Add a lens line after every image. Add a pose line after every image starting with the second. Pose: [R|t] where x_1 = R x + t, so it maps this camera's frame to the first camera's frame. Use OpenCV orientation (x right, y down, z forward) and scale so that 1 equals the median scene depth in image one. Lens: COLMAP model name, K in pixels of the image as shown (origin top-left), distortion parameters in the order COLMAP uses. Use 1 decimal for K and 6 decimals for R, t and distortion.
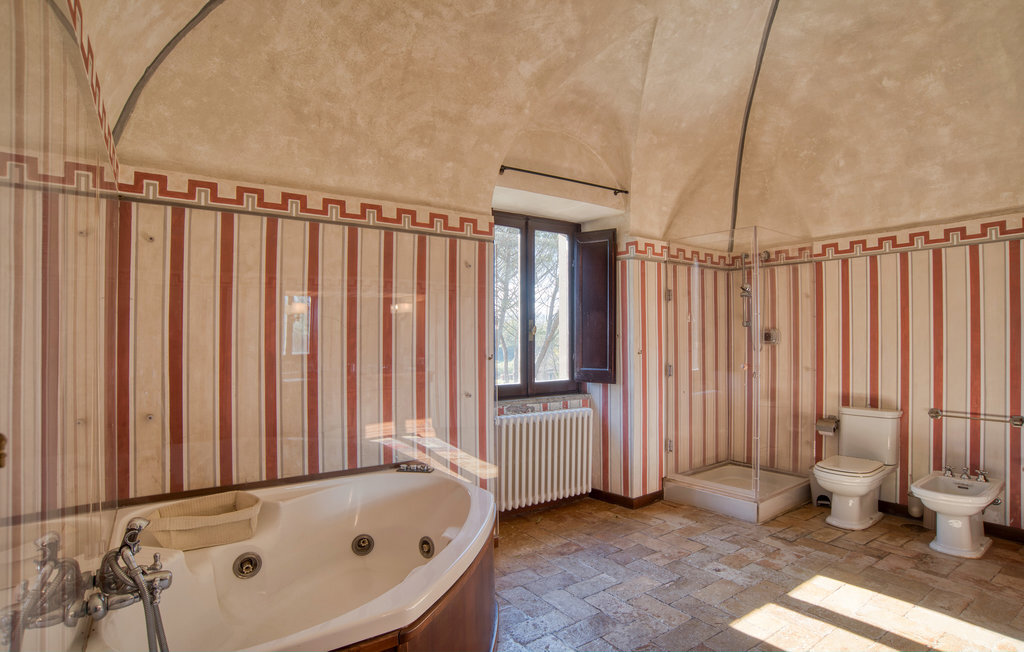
lens RADIAL K [[527.5, 0, 523.6], [0, 527.5, 331.4], [0, 0, 1]] dist [-0.107228, 0.054863]
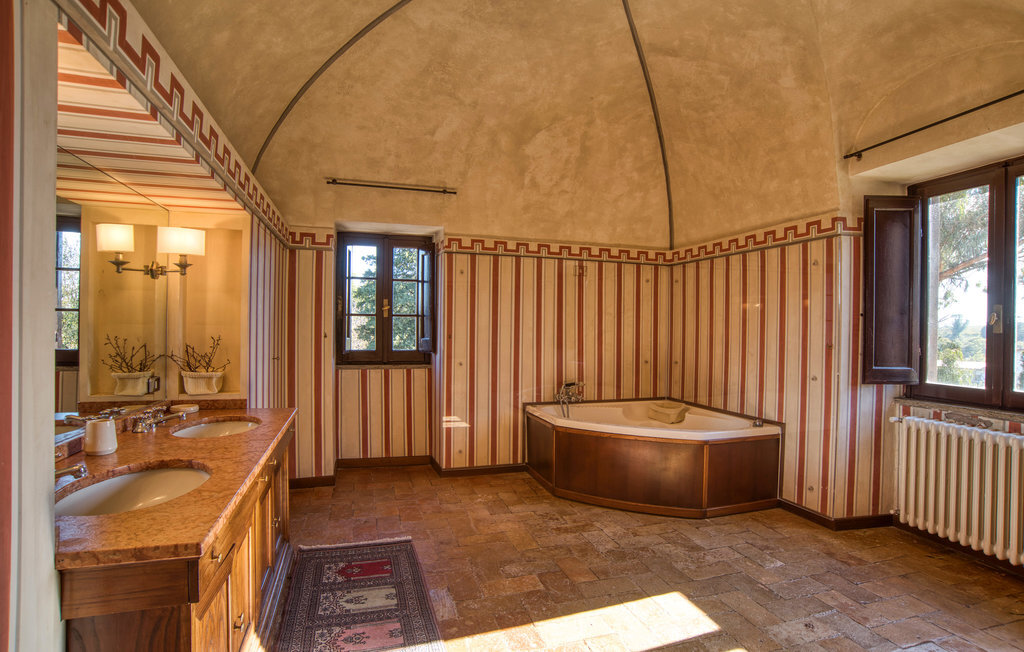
lens RADIAL K [[527.5, 0, 523.6], [0, 527.5, 331.4], [0, 0, 1]] dist [-0.107228, 0.054863]
pose [[-0.314263, 0.007000, -0.949310, 1.161800], [0.003803, 0.999974, 0.006115, 0.011226], [0.949328, -0.001689, -0.314281, 0.776122]]
